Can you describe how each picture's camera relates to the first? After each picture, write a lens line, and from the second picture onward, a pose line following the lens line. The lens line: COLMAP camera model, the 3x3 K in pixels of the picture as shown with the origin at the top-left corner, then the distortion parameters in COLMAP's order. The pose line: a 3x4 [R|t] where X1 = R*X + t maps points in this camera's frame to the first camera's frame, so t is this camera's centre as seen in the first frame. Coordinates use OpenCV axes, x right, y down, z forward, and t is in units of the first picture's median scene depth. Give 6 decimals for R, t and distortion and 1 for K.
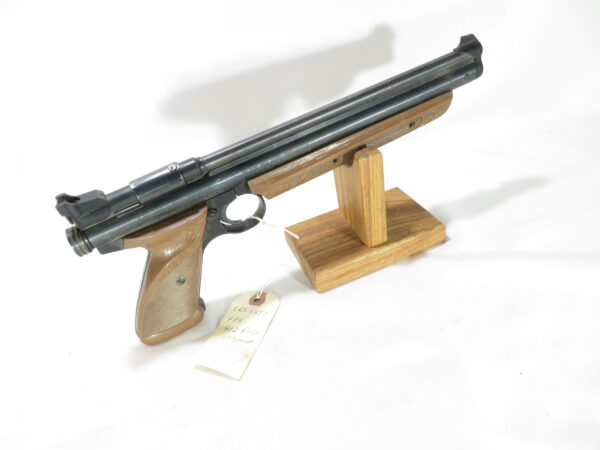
lens RADIAL K [[454.0, 0, 301.7], [0, 454.0, 223.8], [0, 0, 1]] dist [0.006357, 0.017133]
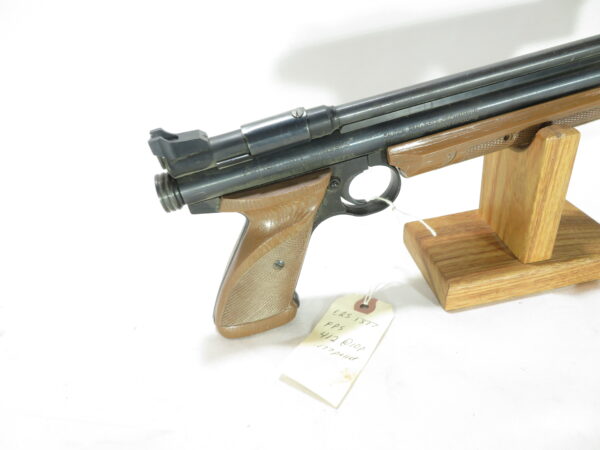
lens RADIAL K [[454.0, 0, 297.0], [0, 454.0, 222.9], [0, 0, 1]] dist [0.006357, 0.017133]
pose [[0.976143, 0.148971, -0.157966, -0.120166], [-0.152214, 0.988310, -0.008569, 0.054764], [0.154843, 0.032409, 0.987407, 0.222967]]
